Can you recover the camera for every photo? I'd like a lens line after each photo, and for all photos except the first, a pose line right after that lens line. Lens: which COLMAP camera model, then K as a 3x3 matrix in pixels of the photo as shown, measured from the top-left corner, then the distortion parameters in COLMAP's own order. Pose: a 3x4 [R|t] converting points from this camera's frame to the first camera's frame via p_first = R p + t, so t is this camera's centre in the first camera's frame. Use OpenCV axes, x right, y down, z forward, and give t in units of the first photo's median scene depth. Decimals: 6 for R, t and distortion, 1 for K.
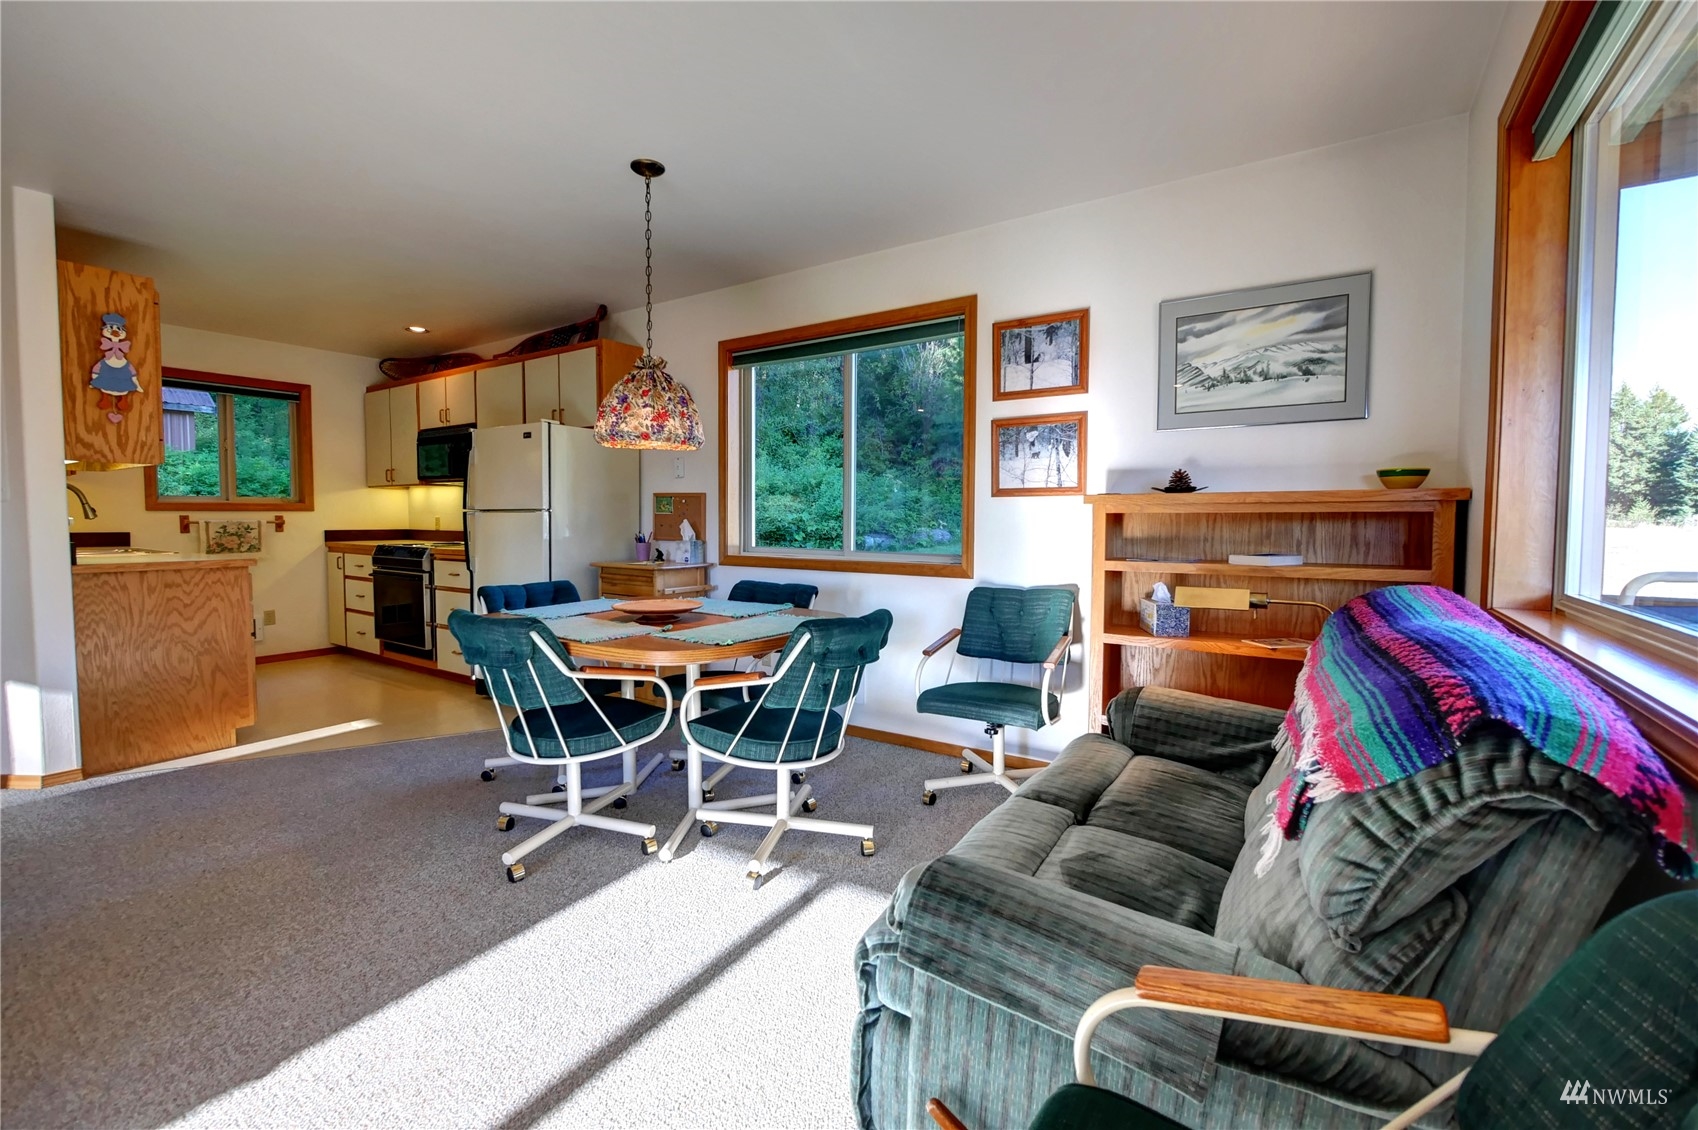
lens RADIAL K [[701.5, 0, 865.0], [0, 701.5, 553.8], [0, 0, 1]] dist [-0.006930, 0.000531]
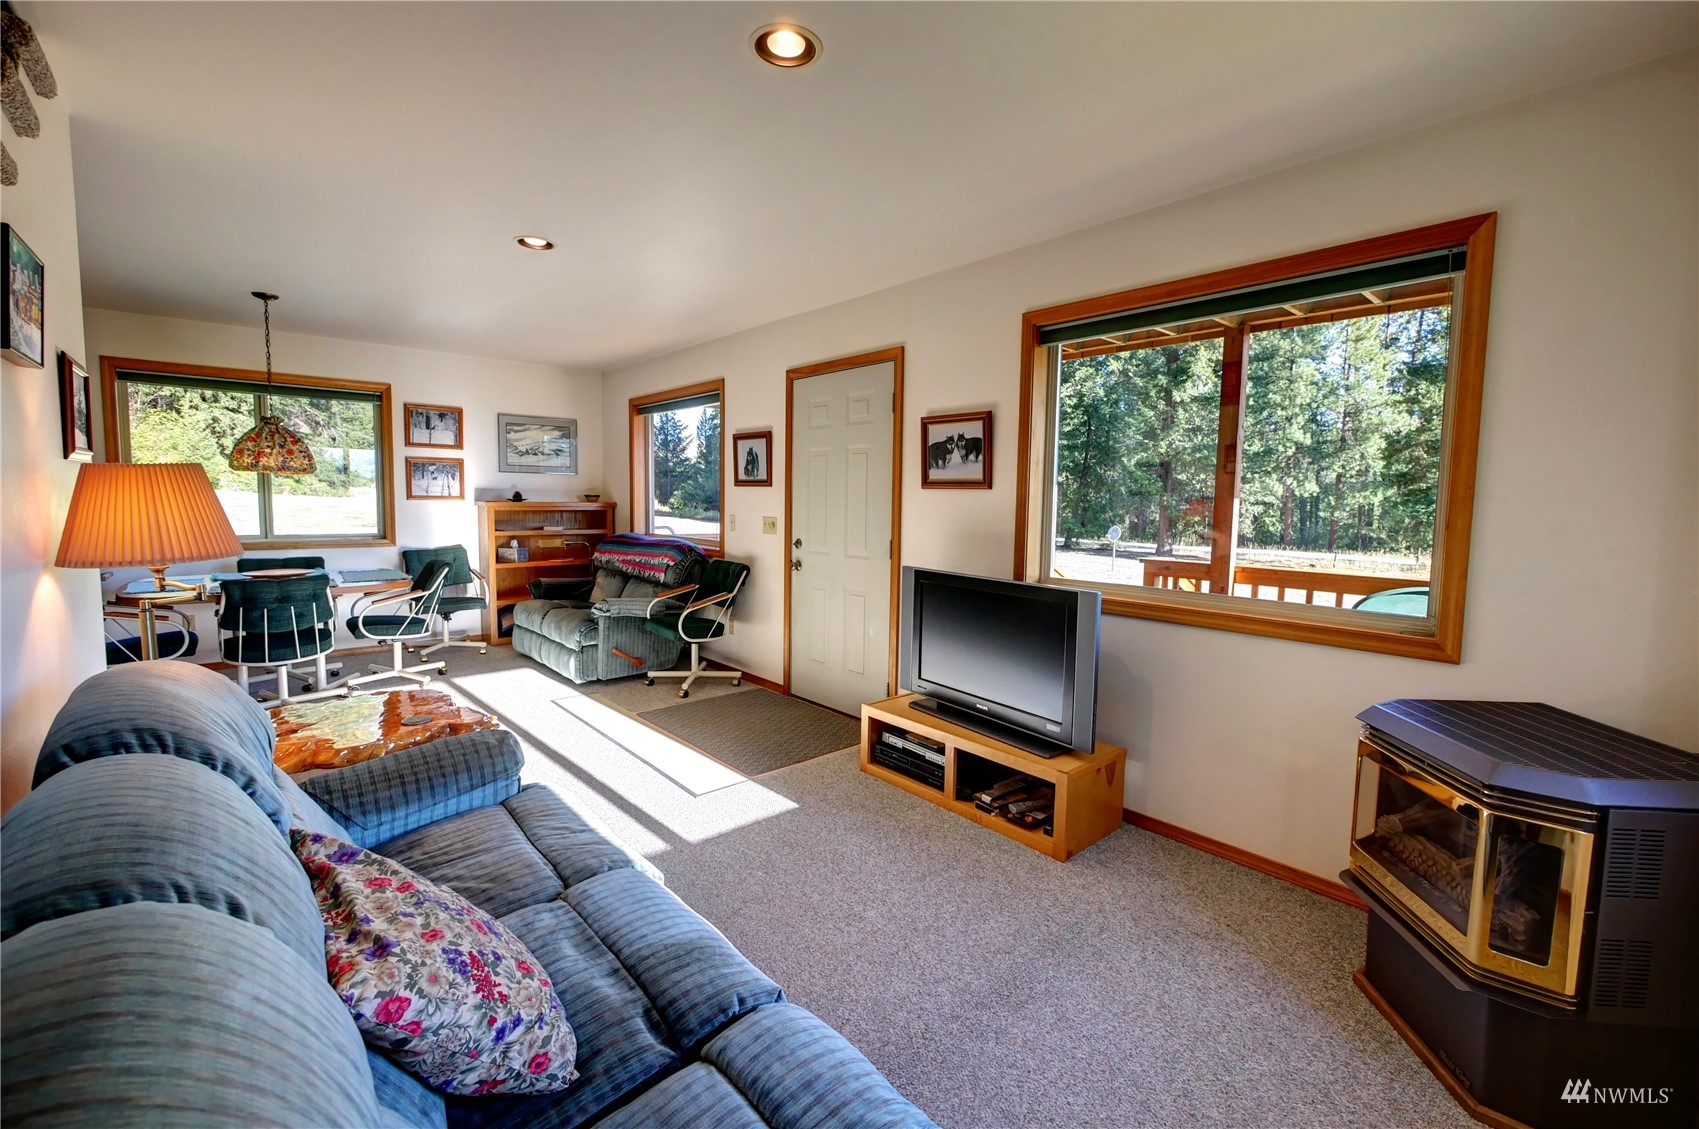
lens RADIAL K [[701.9, 0, 864.3], [0, 701.9, 554.5], [0, 0, 1]] dist [-0.006930, 0.000531]
pose [[0.239226, -0.076333, 0.967959, -1.469747], [0.036481, 0.996908, 0.069600, -0.028193], [-0.970278, 0.018662, 0.241271, -0.646009]]
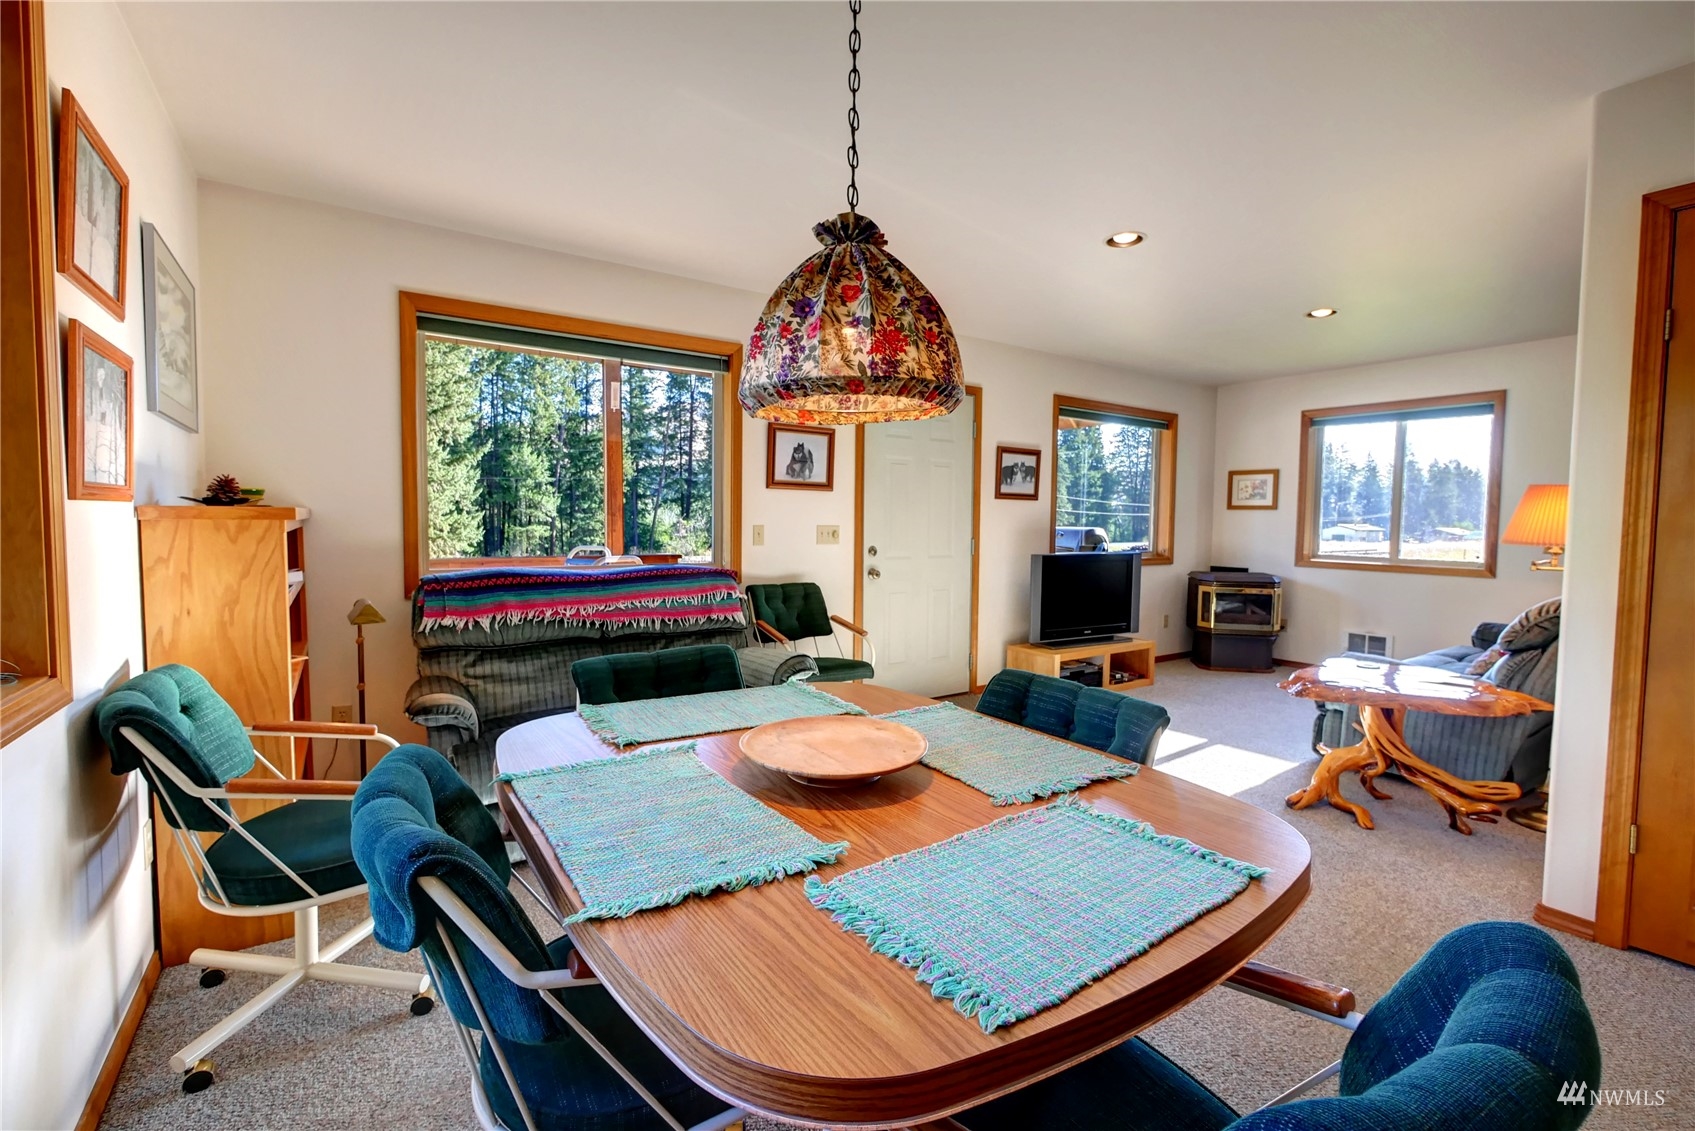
lens RADIAL K [[710.7, 0, 837.2], [0, 710.7, 562.0], [0, 0, 1]] dist [-0.001894, -0.001055]
pose [[-0.929758, -0.033855, 0.366612, -0.442990], [0.007064, 0.993939, 0.109702, -0.097948], [-0.368104, 0.104586, -0.923884, 1.394636]]
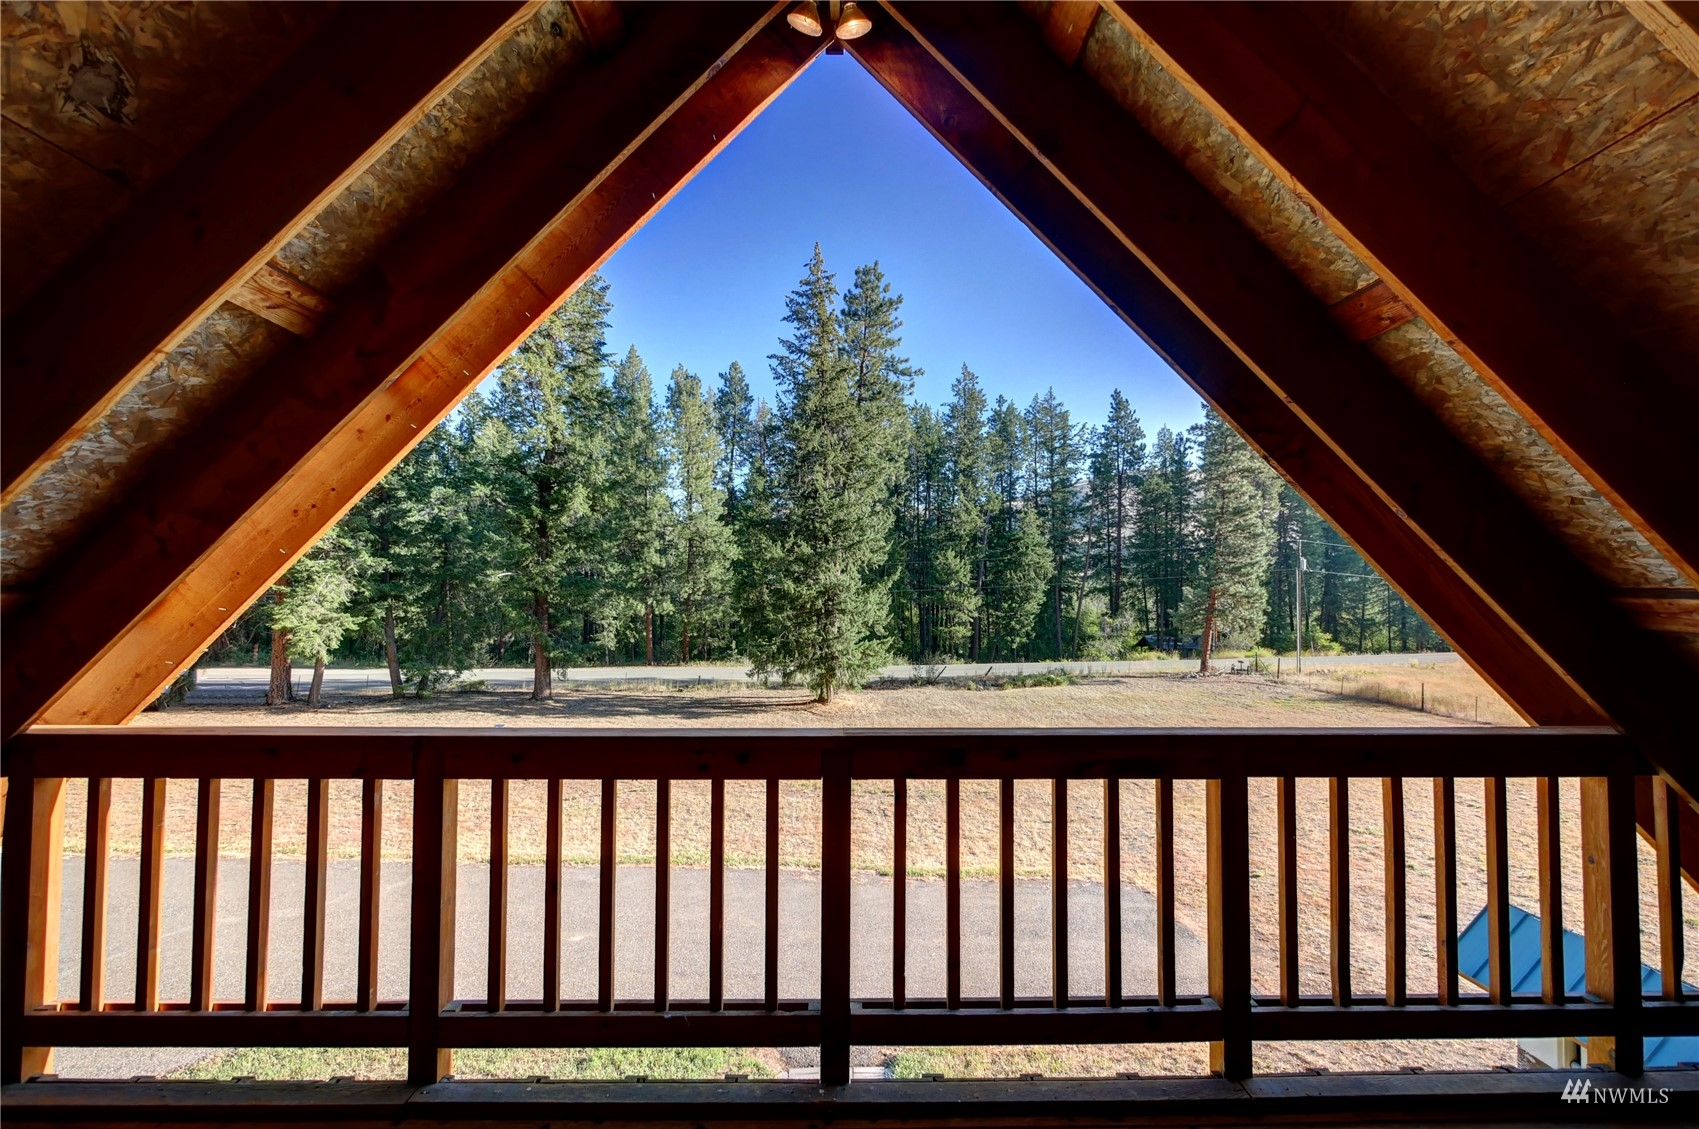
lens RADIAL K [[701.9, 0, 849.1], [0, 701.9, 561.3], [0, 0, 1]] dist [-0.006930, 0.000531]
pose [[-0.573879, 0.032536, 0.818294, 0.131339], [0.043888, 0.998996, -0.008941, -1.095648], [-0.817763, 0.030782, -0.574731, -0.371670]]
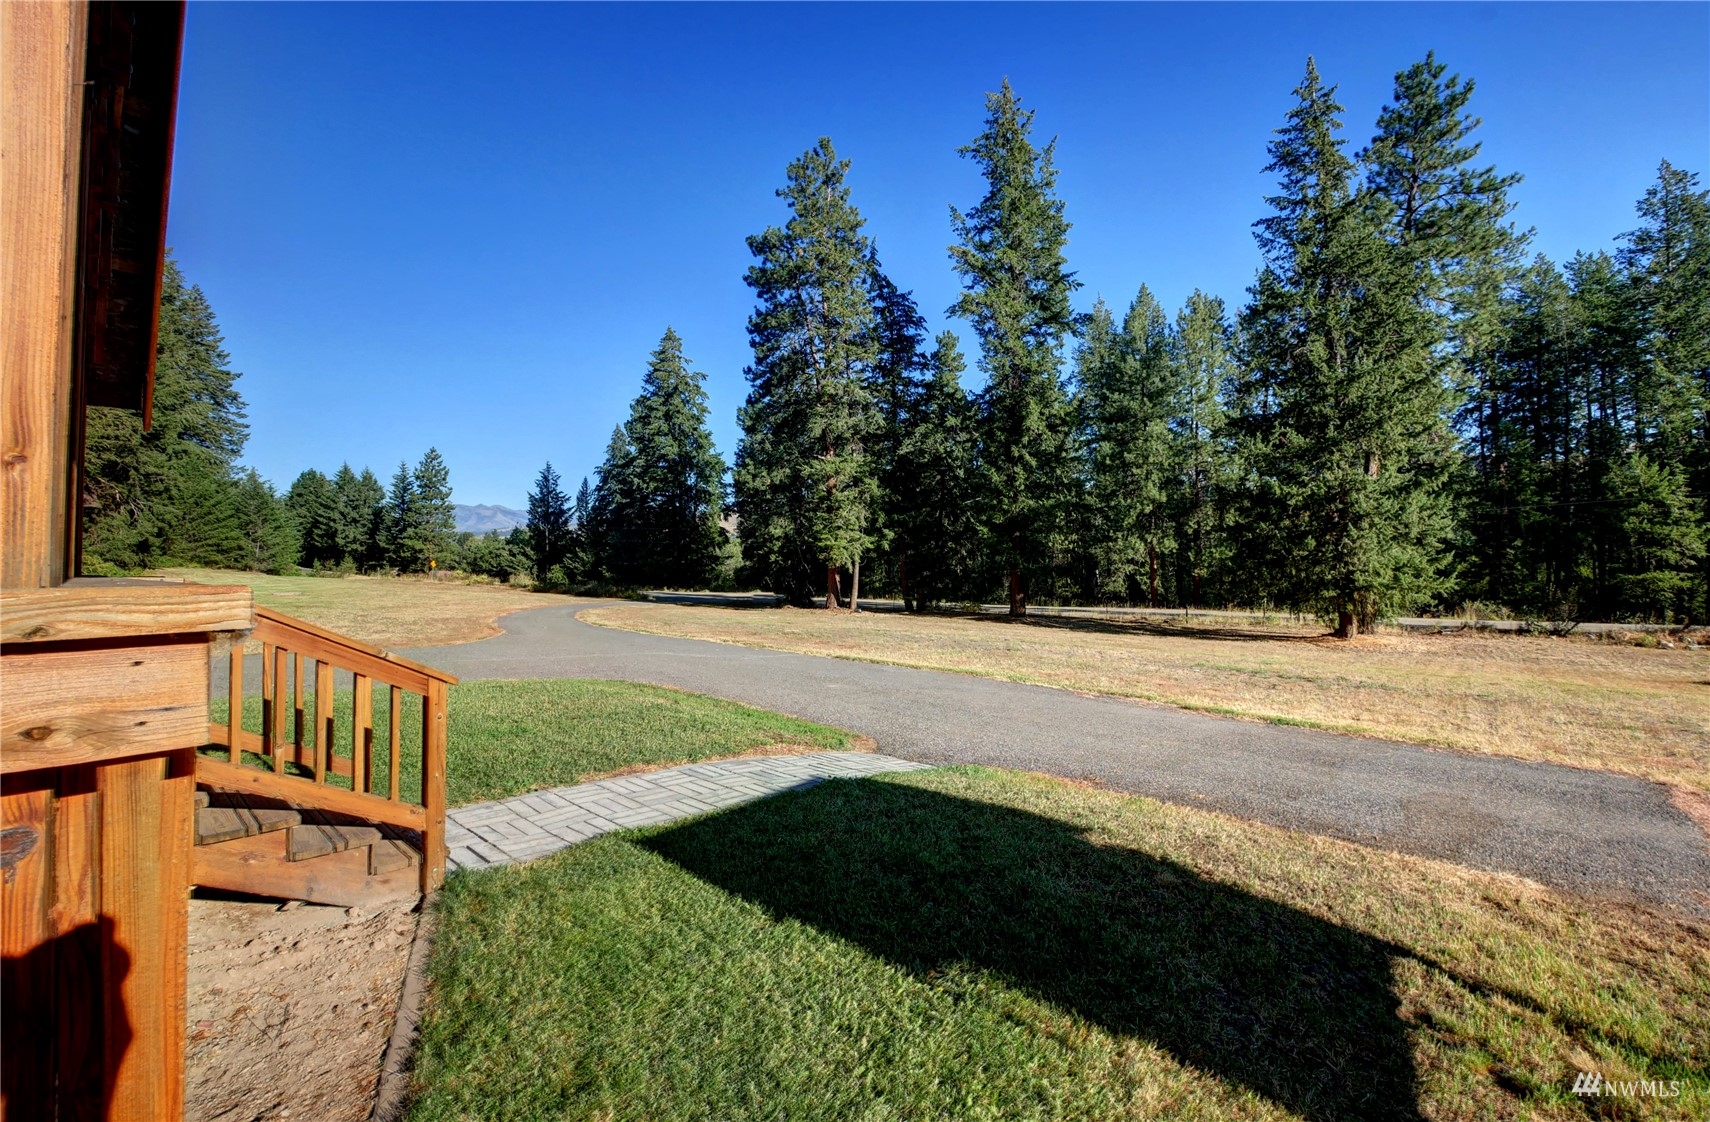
lens RADIAL K [[706.4, 0, 847.3], [0, 706.4, 549.1], [0, 0, 1]] dist [-0.006930, 0.000531]
pose [[0.145294, 0.025235, 0.989067, -0.123466], [0.060897, 0.997551, -0.034397, 0.200203], [-0.987513, 0.065229, 0.143402, -2.083837]]
